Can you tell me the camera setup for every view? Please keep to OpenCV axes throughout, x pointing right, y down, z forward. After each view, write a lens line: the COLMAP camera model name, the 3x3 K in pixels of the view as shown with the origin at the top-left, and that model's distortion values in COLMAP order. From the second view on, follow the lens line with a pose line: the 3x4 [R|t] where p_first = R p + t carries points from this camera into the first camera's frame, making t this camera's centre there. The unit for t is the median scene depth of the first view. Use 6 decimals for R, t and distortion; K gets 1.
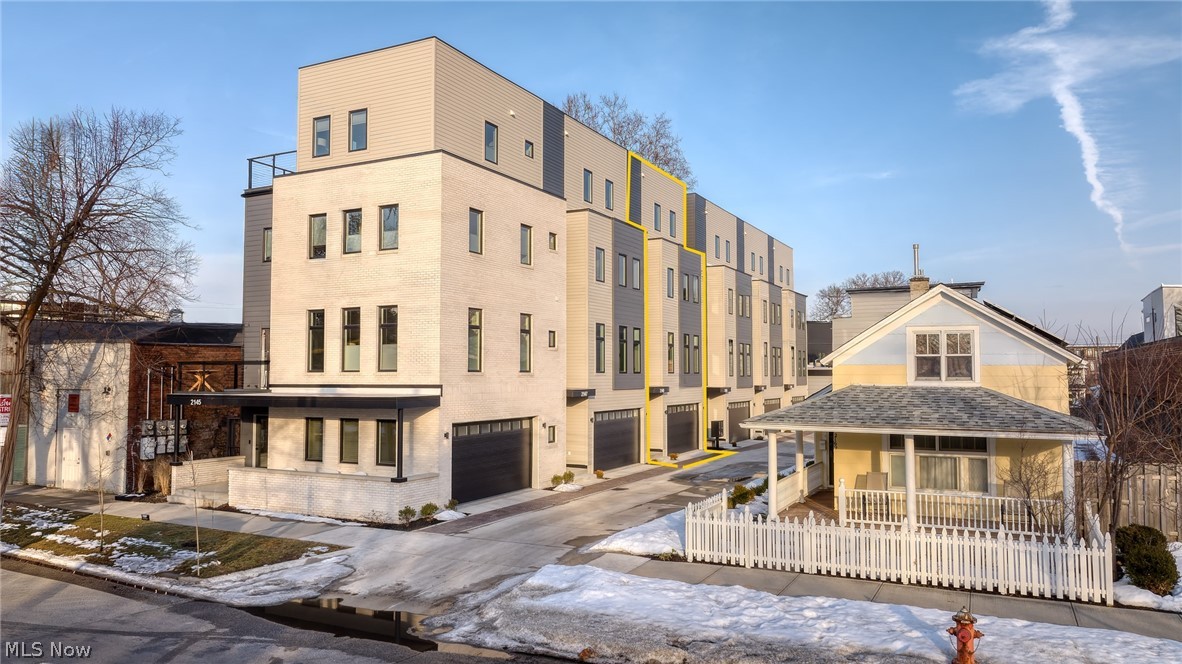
lens RADIAL K [[816.8, 0, 591.0], [0, 816.8, 332.0], [0, 0, 1]] dist [-0.001085, -0.000716]
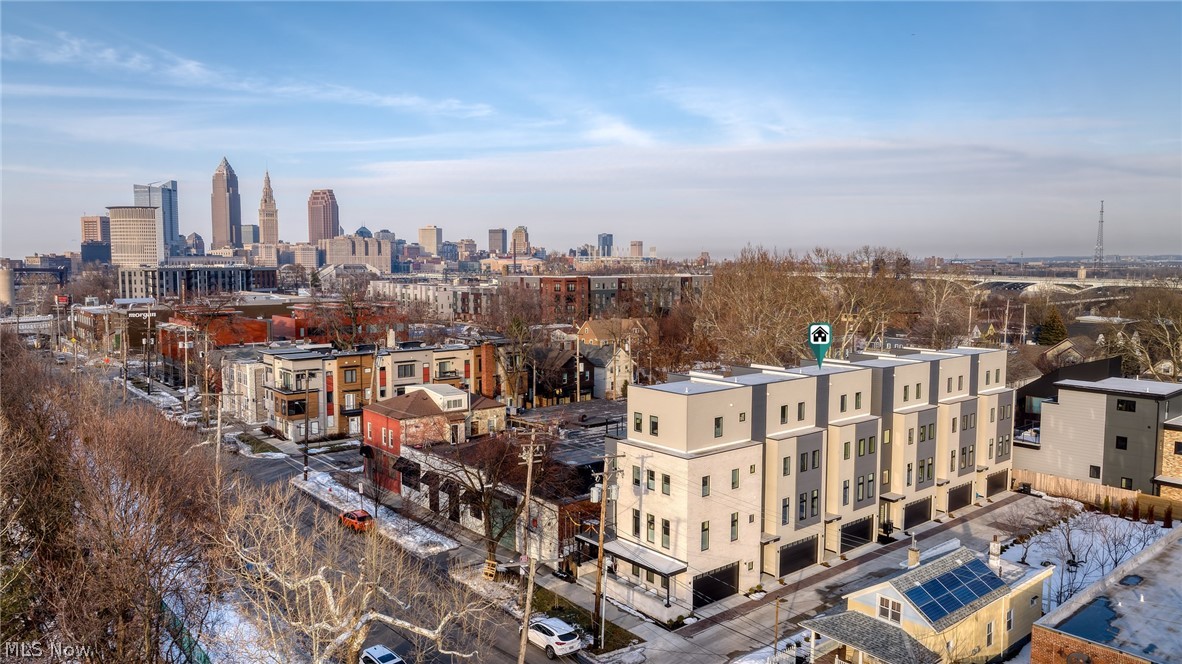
lens RADIAL K [[816.8, 0, 591.0], [0, 816.8, 332.0], [0, 0, 1]] dist [-0.001085, -0.000716]
pose [[0.918026, 0.034646, -0.395005, 0.393441], [0.020295, 0.990764, 0.134067, -0.778661], [0.396002, -0.131093, 0.908844, -0.957315]]
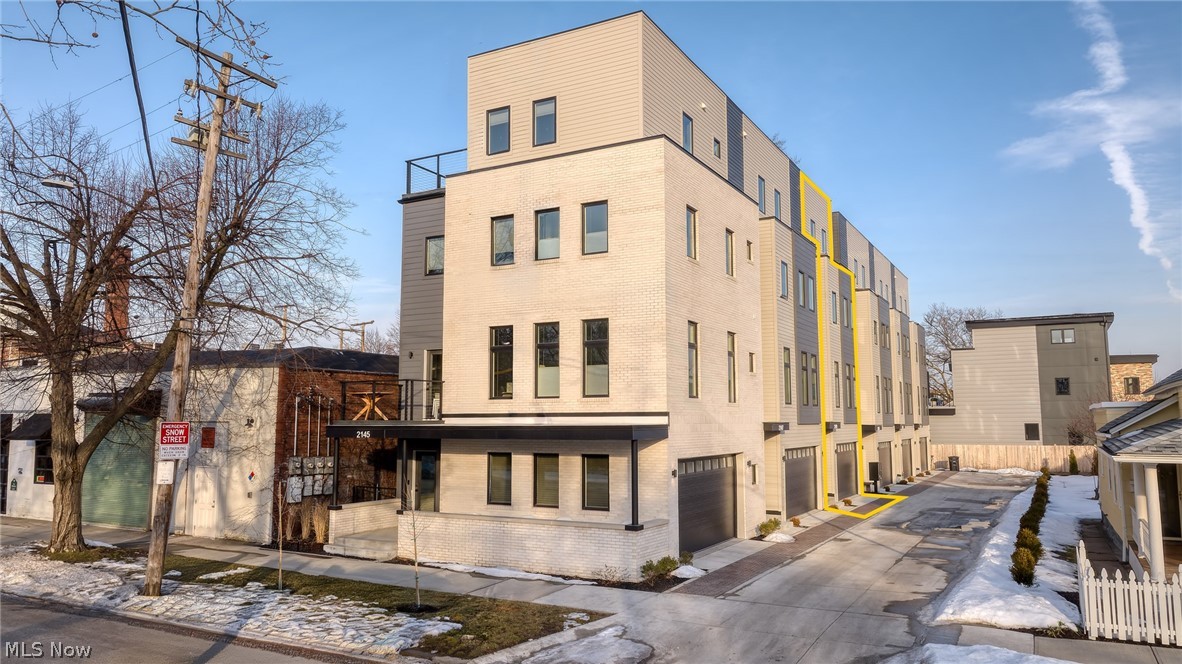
lens RADIAL K [[816.8, 0, 591.0], [0, 816.8, 332.0], [0, 0, 1]] dist [-0.001085, -0.000716]
pose [[0.999330, -0.004669, -0.036303, -0.206887], [0.002621, 0.998413, -0.056256, 0.026768], [0.036508, 0.056123, 0.997756, 0.145459]]
